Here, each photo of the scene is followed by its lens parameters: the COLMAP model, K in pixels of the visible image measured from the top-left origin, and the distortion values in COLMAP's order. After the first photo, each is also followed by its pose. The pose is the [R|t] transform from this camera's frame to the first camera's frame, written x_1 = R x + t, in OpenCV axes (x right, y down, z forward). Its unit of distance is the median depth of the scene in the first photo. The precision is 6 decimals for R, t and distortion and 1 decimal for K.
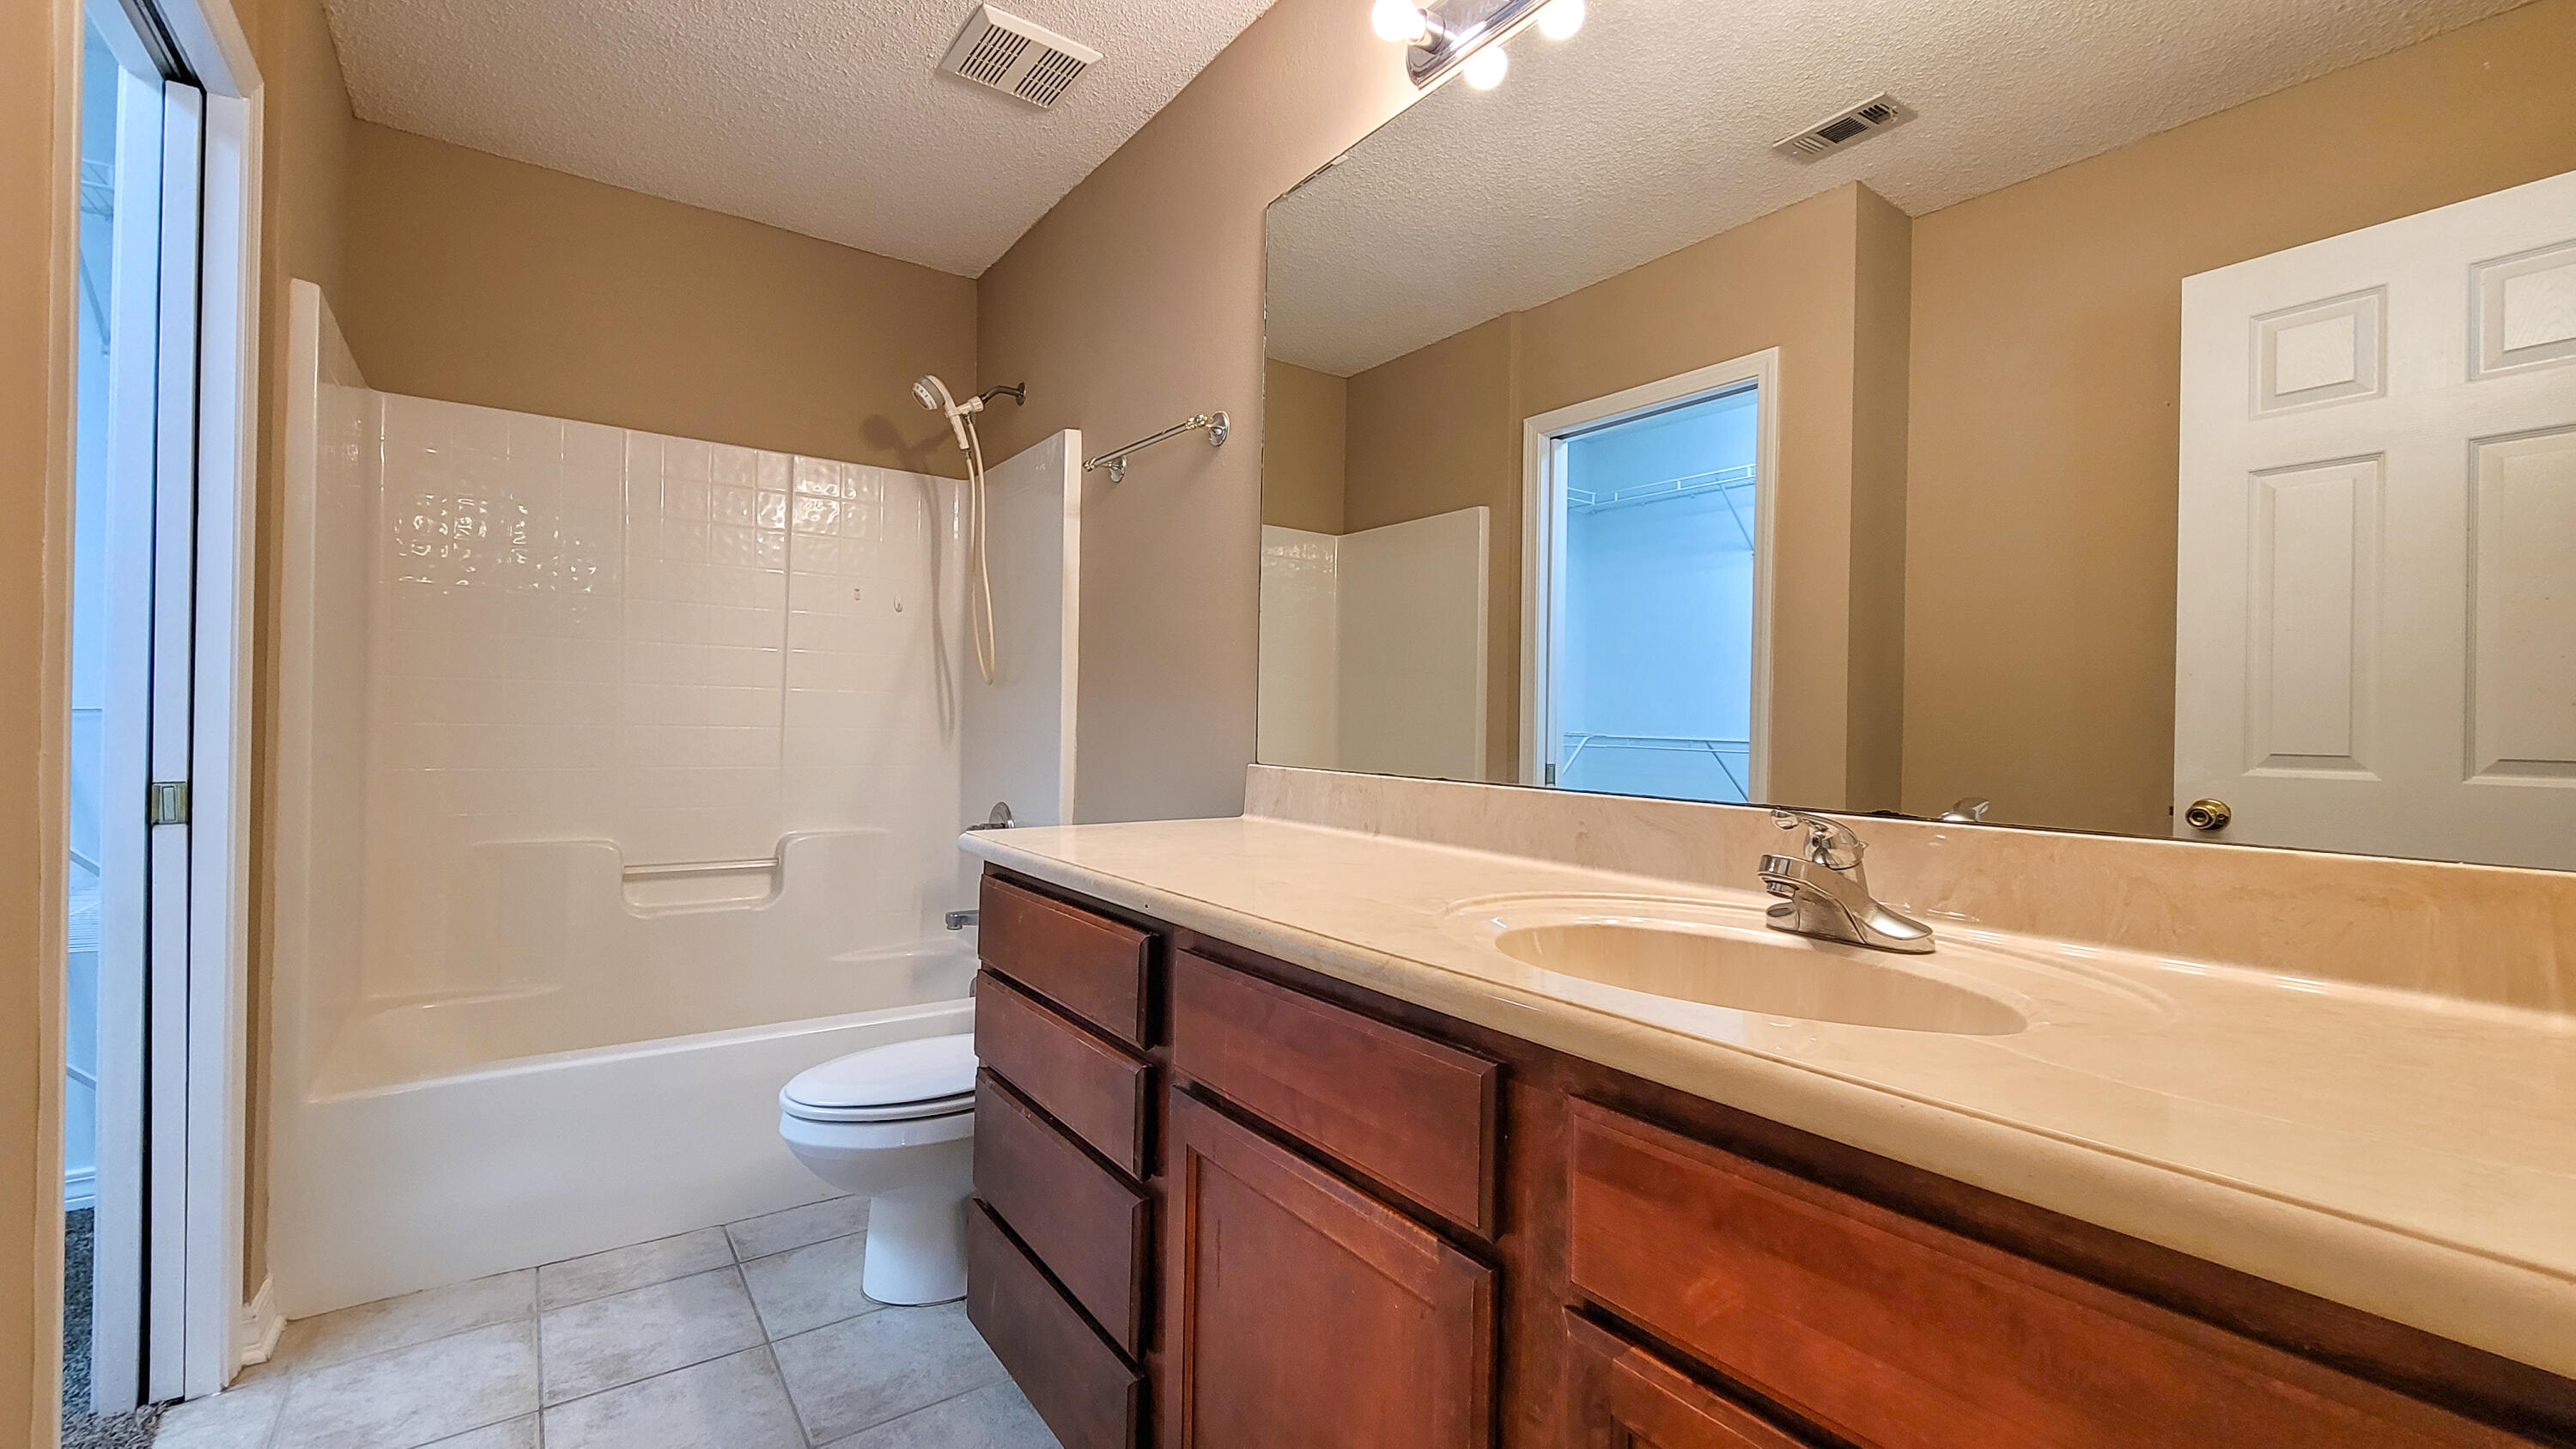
lens RADIAL K [[1054.6, 0, 1280.2], [0, 1054.6, 724.3], [0, 0, 1]] dist [-0.001265, -0.000504]
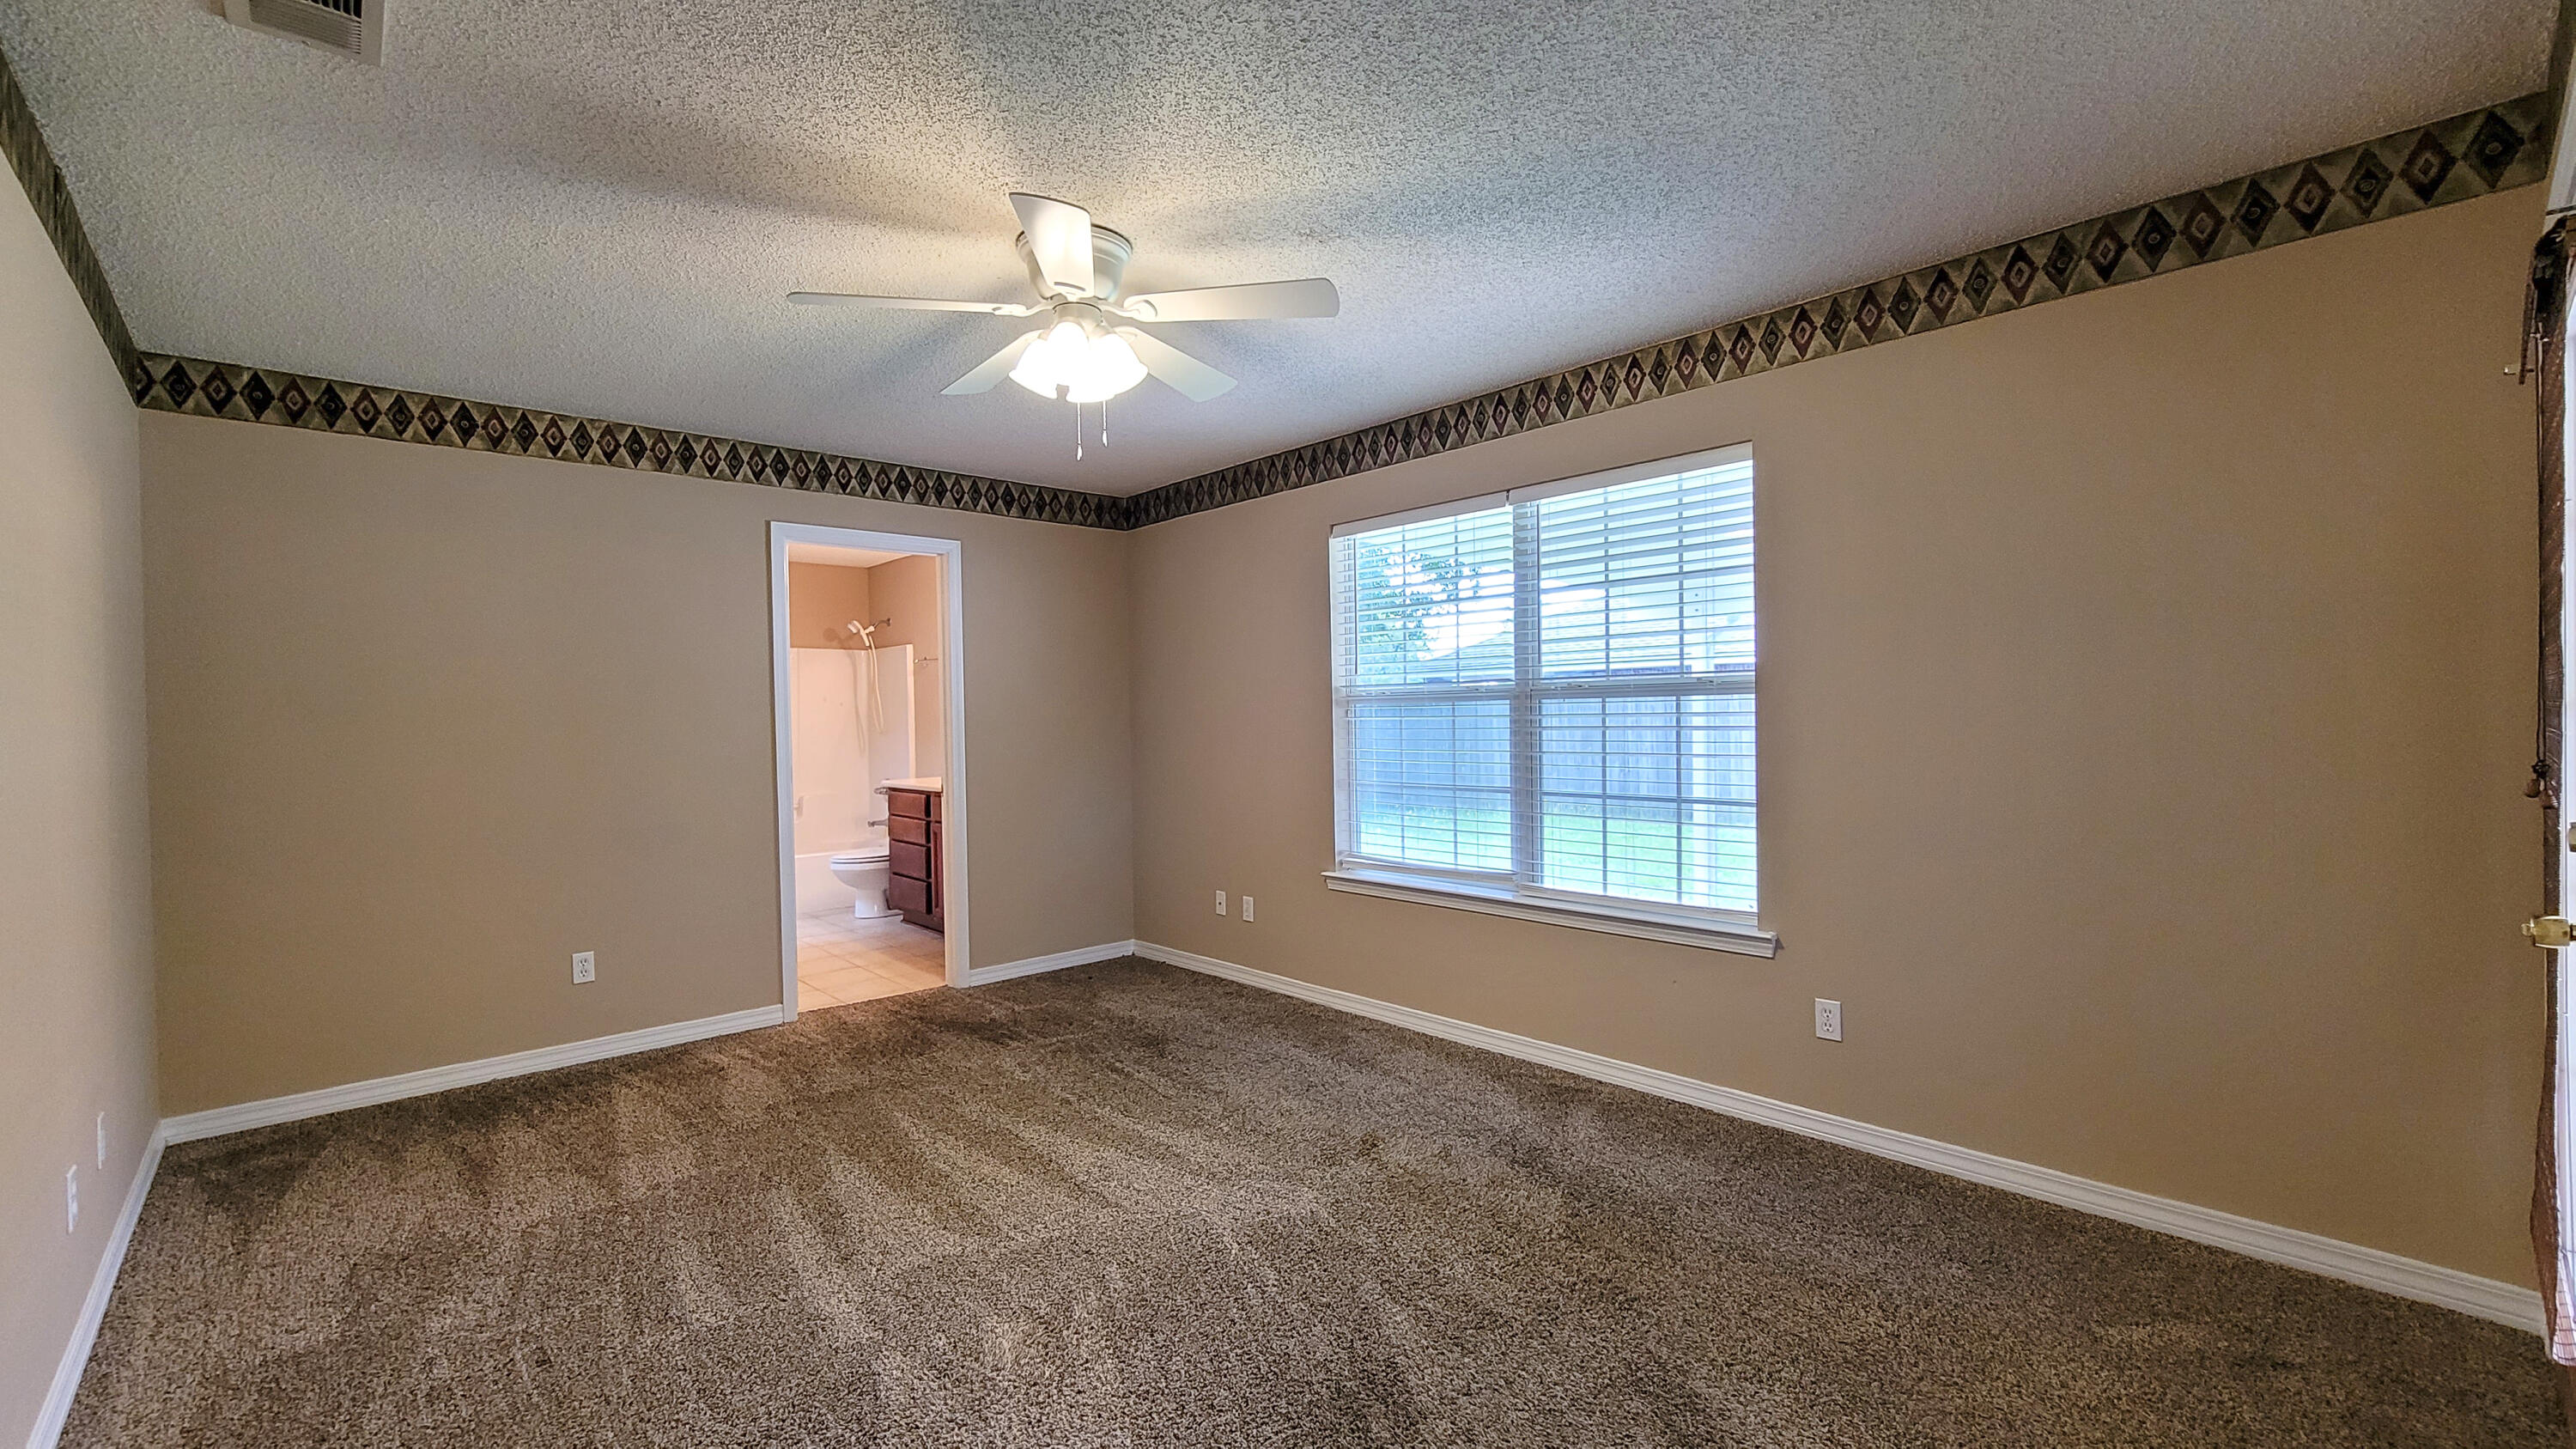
lens RADIAL K [[1054.6, 0, 1280.2], [0, 1054.6, 724.3], [0, 0, 1]] dist [-0.001265, -0.000504]
pose [[0.992260, -0.034753, 0.119218, 0.413080], [0.034028, 0.999388, 0.008110, -0.051045], [-0.119427, -0.003991, 0.992835, -1.782590]]
